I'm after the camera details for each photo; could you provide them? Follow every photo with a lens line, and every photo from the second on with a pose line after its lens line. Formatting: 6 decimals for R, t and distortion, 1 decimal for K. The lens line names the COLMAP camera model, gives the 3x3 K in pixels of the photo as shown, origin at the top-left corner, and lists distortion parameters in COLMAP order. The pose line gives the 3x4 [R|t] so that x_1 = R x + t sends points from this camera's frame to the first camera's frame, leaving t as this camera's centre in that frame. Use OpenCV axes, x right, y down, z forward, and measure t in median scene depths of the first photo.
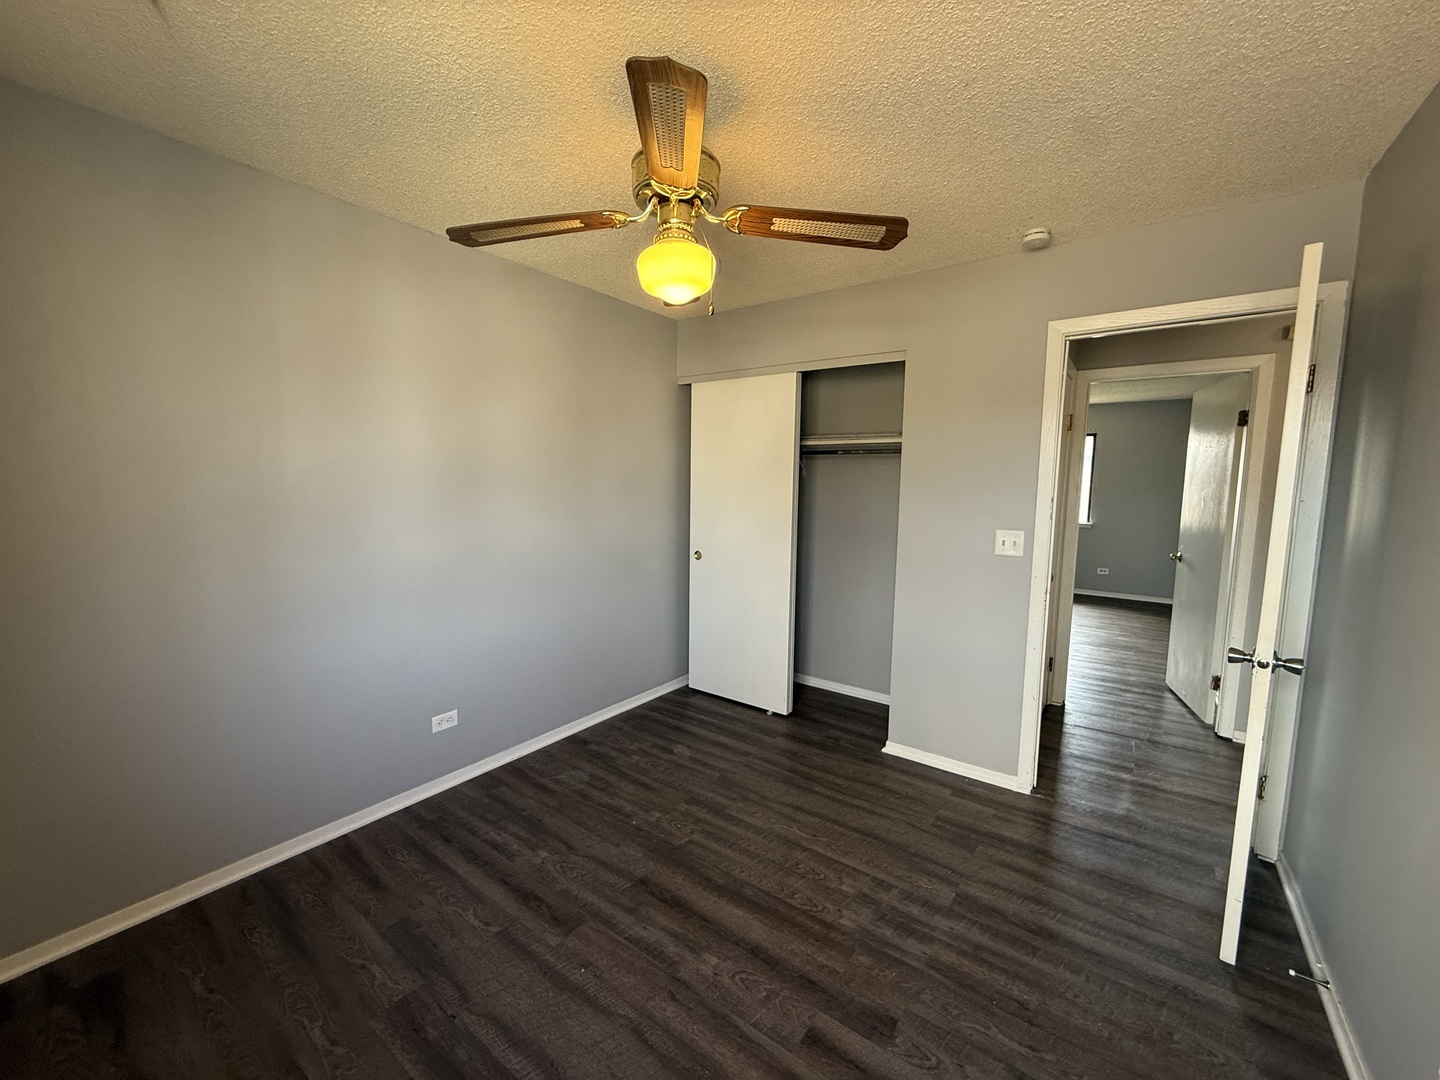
lens RADIAL K [[573.8, 0, 724.9], [0, 573.8, 541.1], [0, 0, 1]] dist [0.000865, -0.000355]
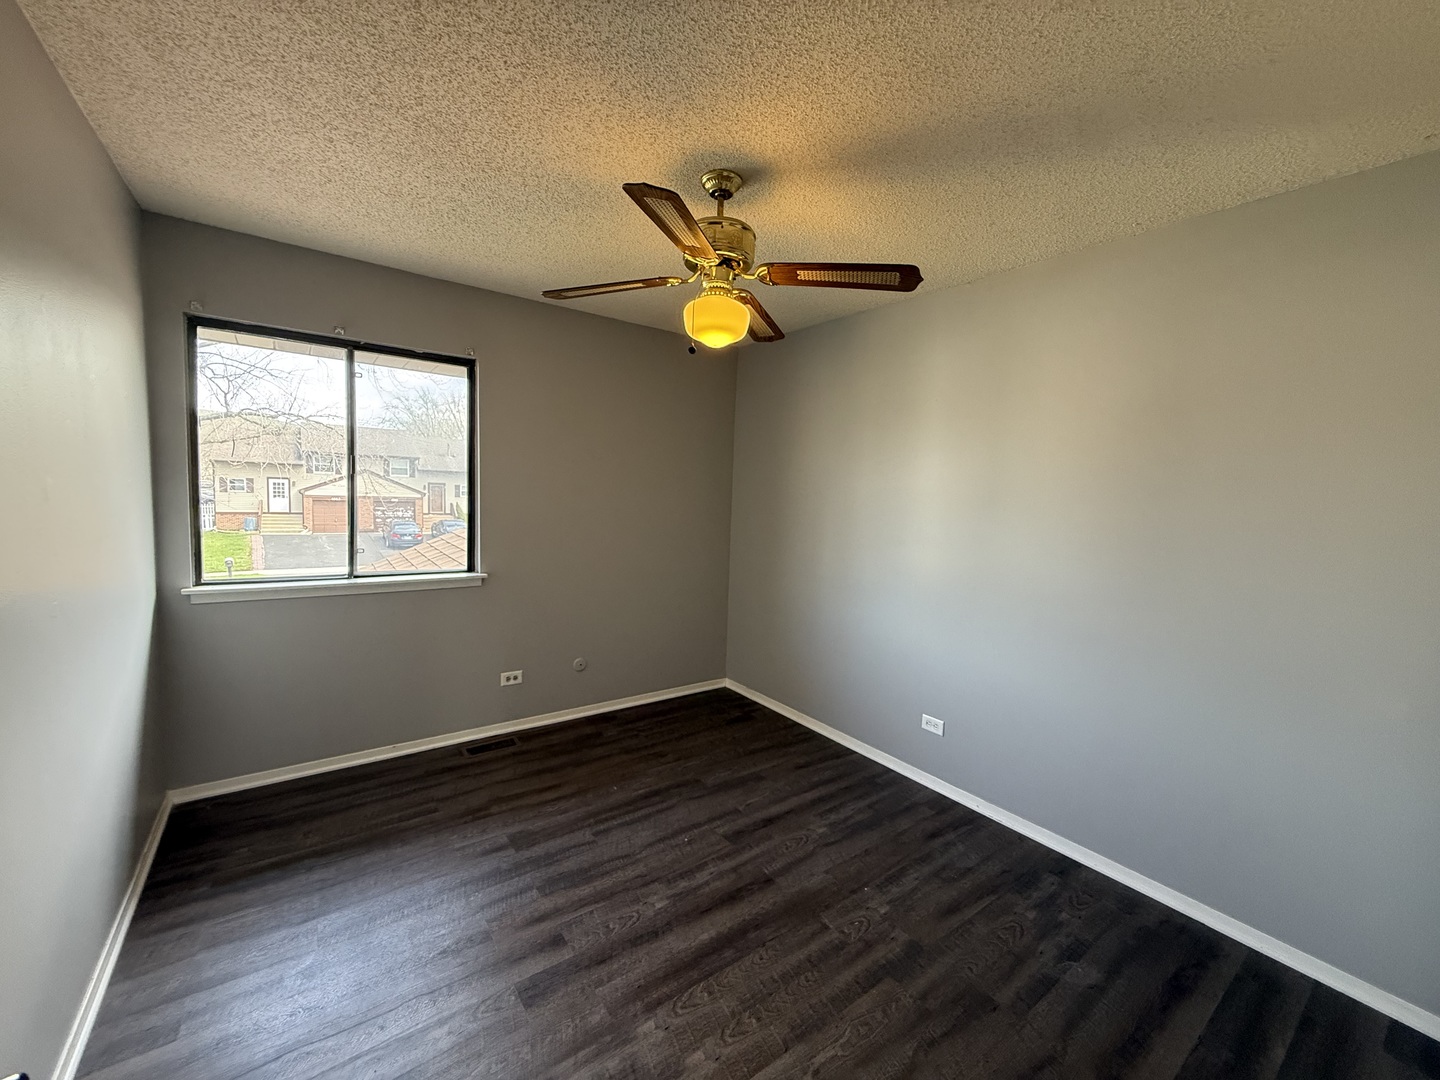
lens RADIAL K [[573.8, 0, 720.0], [0, 573.8, 540.9], [0, 0, 1]] dist [0.000865, -0.000355]
pose [[-0.305834, 0.059932, -0.950197, 0.847924], [-0.143316, 0.983747, 0.108176, -0.122295], [0.941237, 0.169262, -0.292274, 1.118008]]
